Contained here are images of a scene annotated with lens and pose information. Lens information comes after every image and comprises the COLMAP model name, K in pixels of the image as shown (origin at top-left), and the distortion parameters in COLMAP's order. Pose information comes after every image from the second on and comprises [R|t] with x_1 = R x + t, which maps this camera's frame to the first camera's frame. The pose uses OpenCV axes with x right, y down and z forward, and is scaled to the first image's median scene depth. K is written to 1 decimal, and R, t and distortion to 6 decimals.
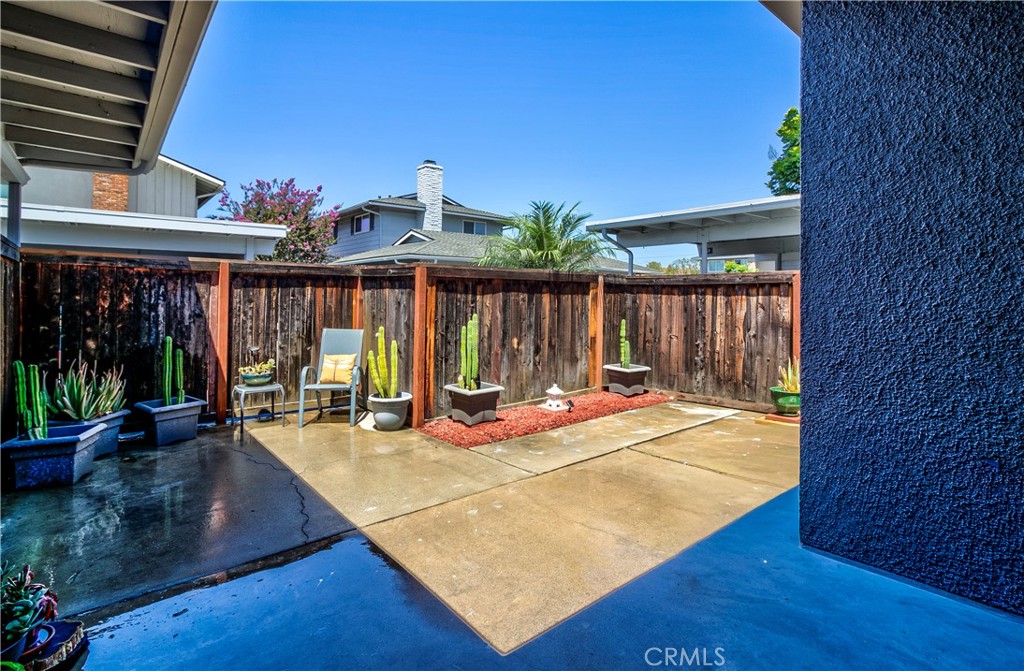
lens RADIAL K [[492.3, 0, 554.8], [0, 492.3, 300.0], [0, 0, 1]] dist [0.015304, -0.000616]
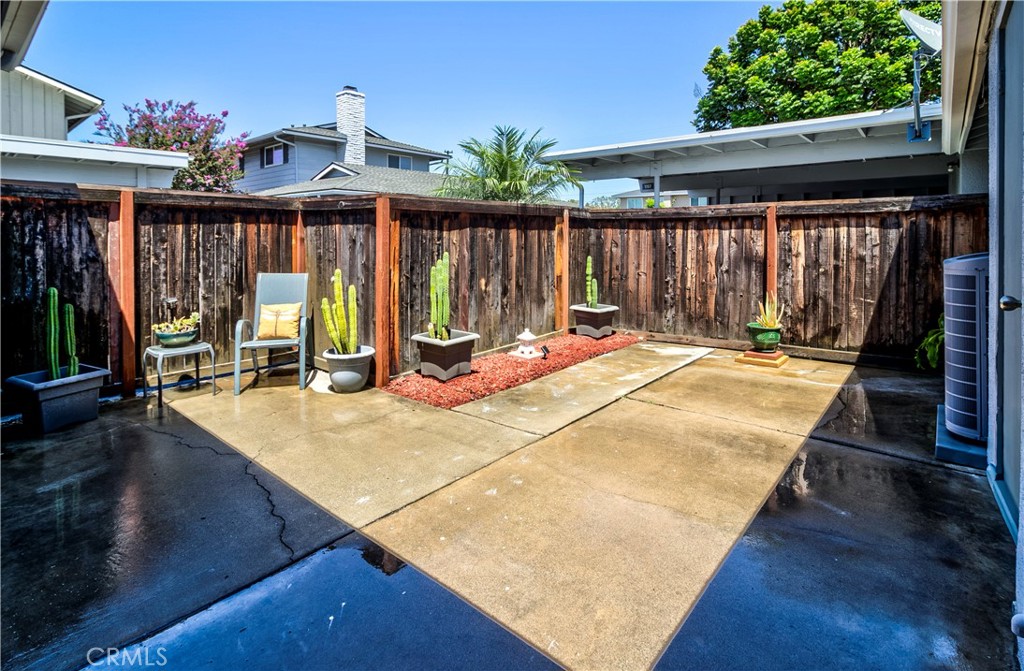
lens RADIAL K [[492.3, 0, 533.9], [0, 492.3, 250.7], [0, 0, 1]] dist [0.015304, -0.000616]
pose [[0.990108, -0.016181, 0.139374, -0.113538], [0.013198, 0.999664, 0.022304, 0.007255], [-0.139688, -0.020244, 0.989989, 0.105401]]
